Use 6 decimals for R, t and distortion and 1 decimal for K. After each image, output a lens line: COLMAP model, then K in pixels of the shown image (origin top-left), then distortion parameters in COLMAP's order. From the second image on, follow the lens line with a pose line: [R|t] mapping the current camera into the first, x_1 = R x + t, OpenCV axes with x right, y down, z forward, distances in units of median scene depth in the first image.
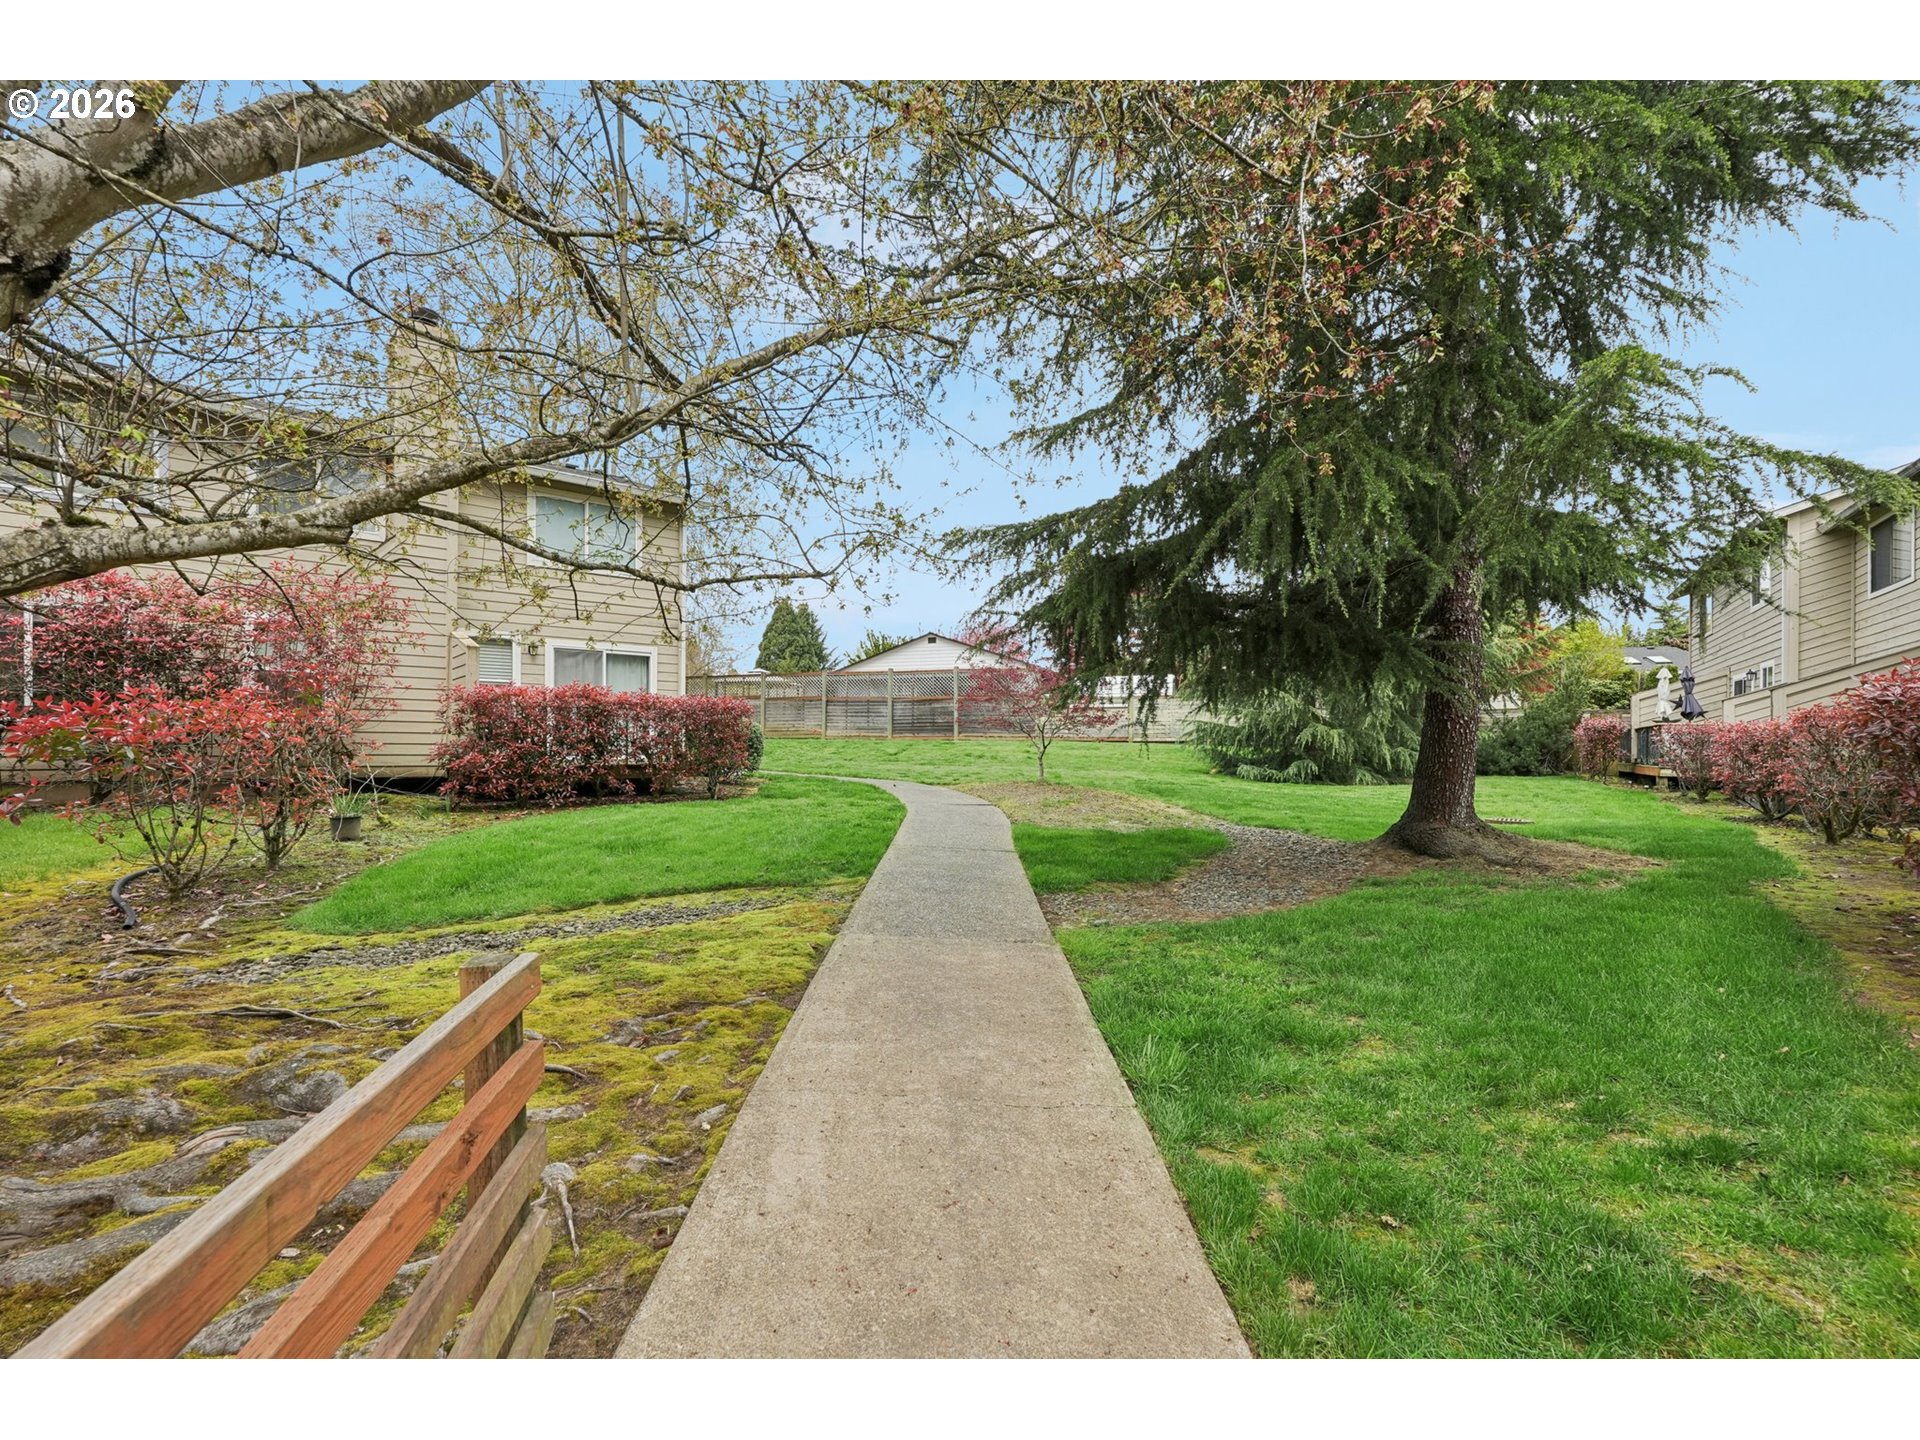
lens RADIAL K [[851.5, 0, 957.0], [0, 851.5, 733.7], [0, 0, 1]] dist [-0.007341, -0.000232]
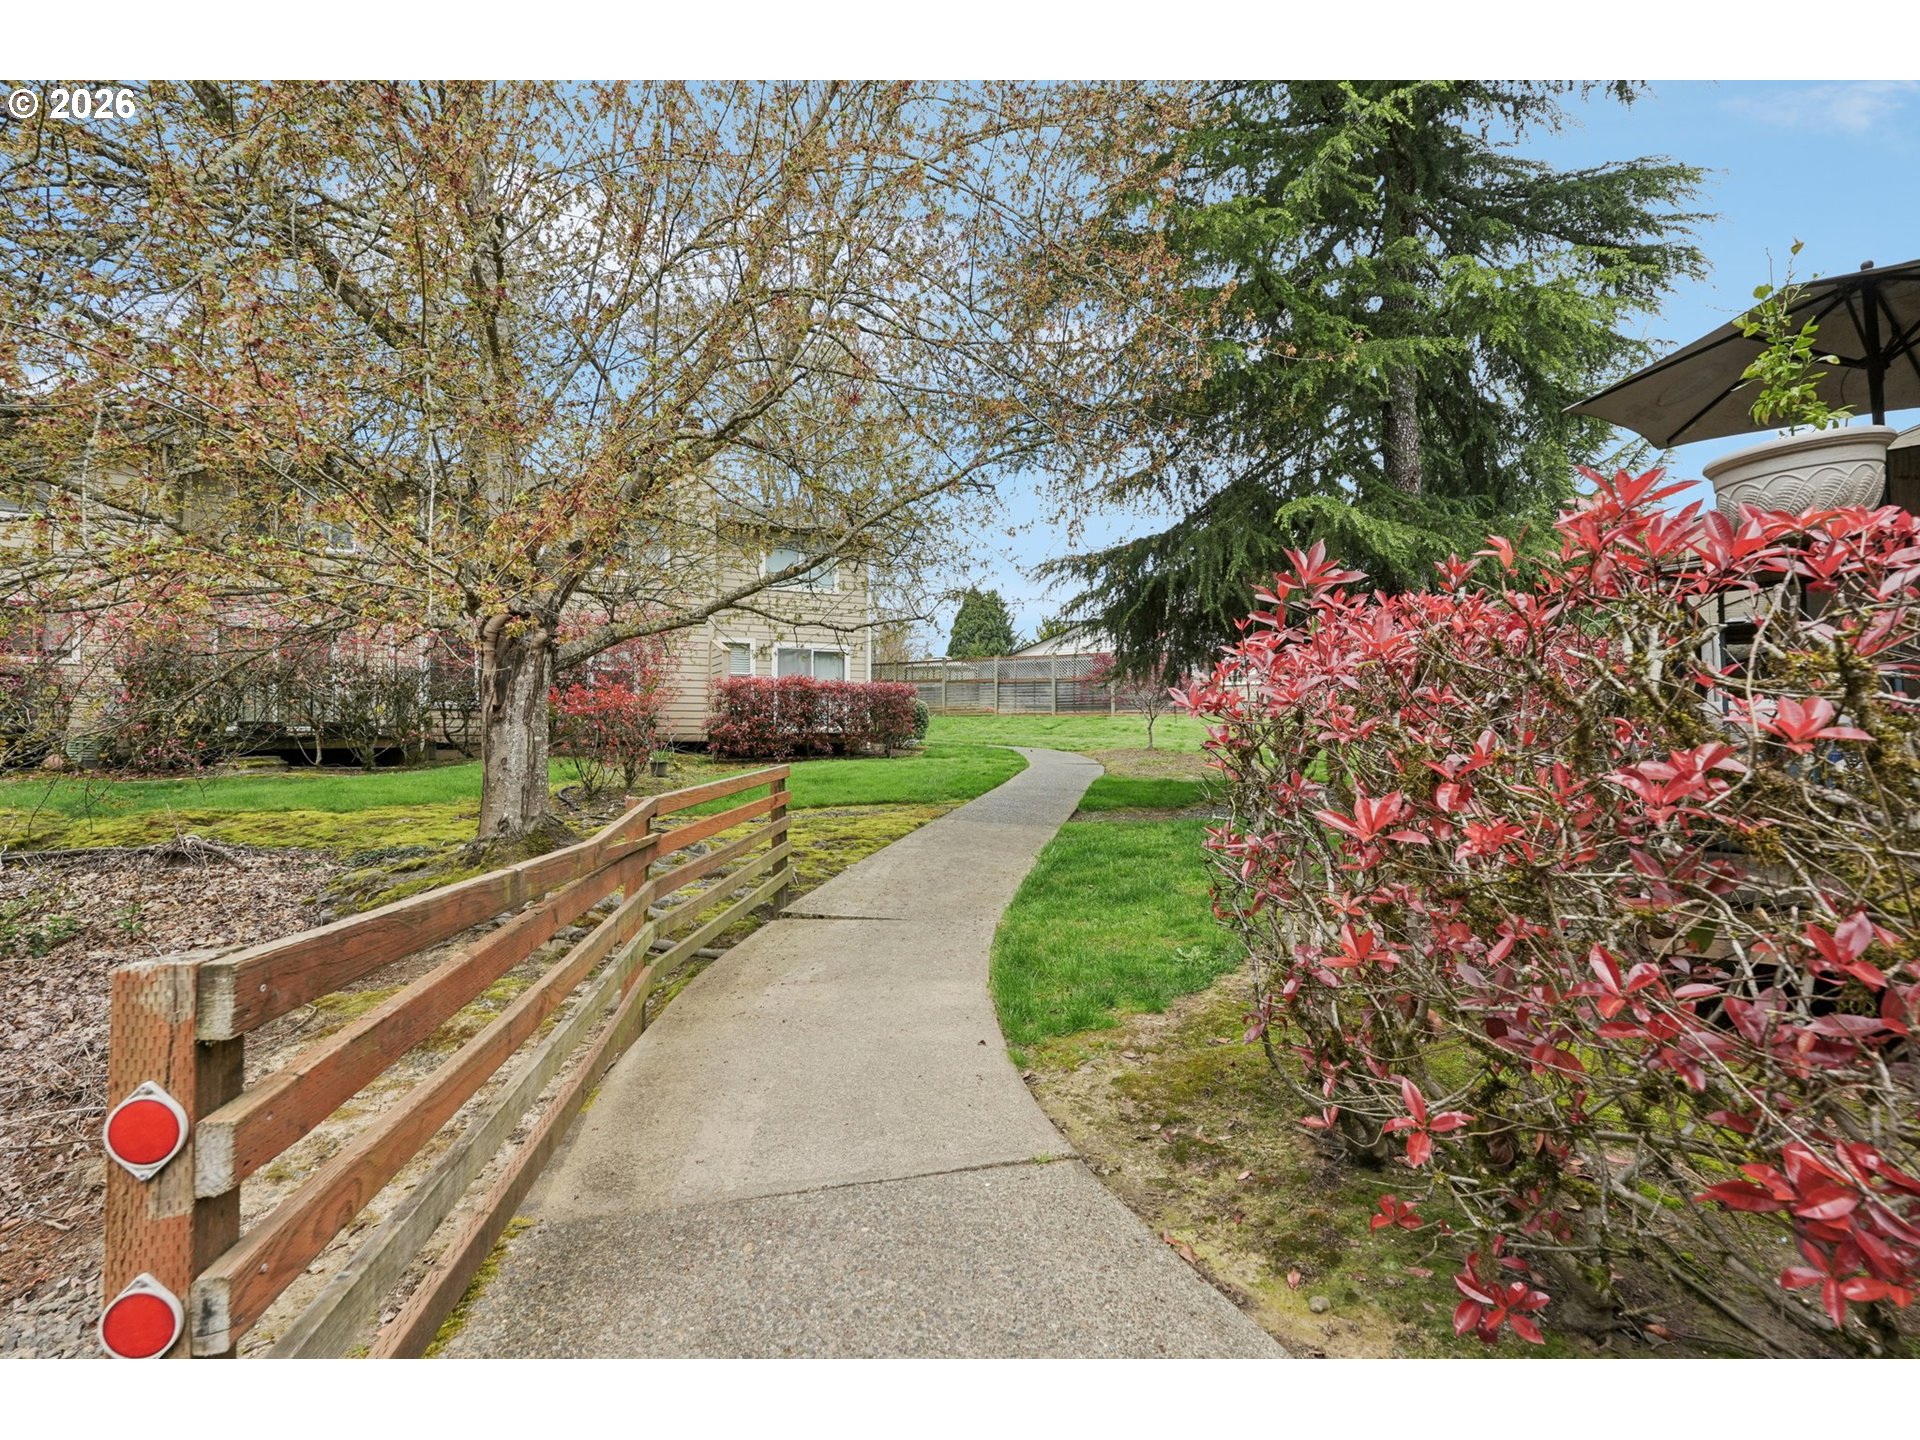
lens RADIAL K [[846.7, 0, 953.8], [0, 846.7, 709.3], [0, 0, 1]] dist [-0.009244, 0.000688]
pose [[0.973315, -0.009238, -0.229287, 0.127230], [0.008070, 0.999949, -0.006032, 0.008218], [0.229331, 0.004021, 0.973340, -0.292283]]
